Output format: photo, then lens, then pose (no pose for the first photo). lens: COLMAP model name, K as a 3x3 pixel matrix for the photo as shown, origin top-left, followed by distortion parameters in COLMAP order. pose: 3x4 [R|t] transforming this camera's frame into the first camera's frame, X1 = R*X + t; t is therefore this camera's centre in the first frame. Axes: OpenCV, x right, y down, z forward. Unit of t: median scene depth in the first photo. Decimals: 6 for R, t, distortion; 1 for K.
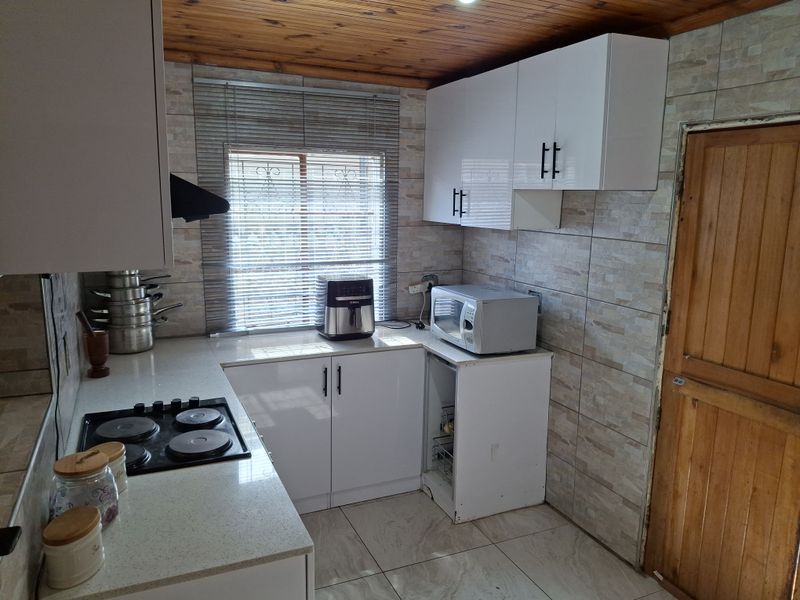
lens RADIAL K [[589.6, 0, 406.1], [0, 589.6, 300.3], [0, 0, 1]] dist [-0.002242, -0.007751]
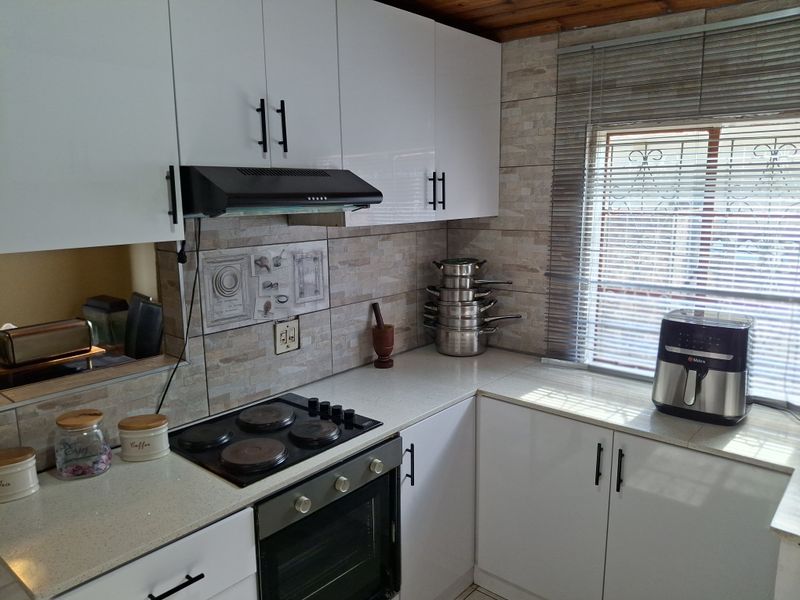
lens RADIAL K [[589.5, 0, 400.1], [0, 589.5, 290.1], [0, 0, 1]] dist [0.209884, -0.367863]
pose [[0.410886, 0.130197, -0.902342, 0.354937], [-0.143640, 0.986634, 0.076952, -0.075940], [0.900300, 0.097994, 0.424095, 0.463934]]
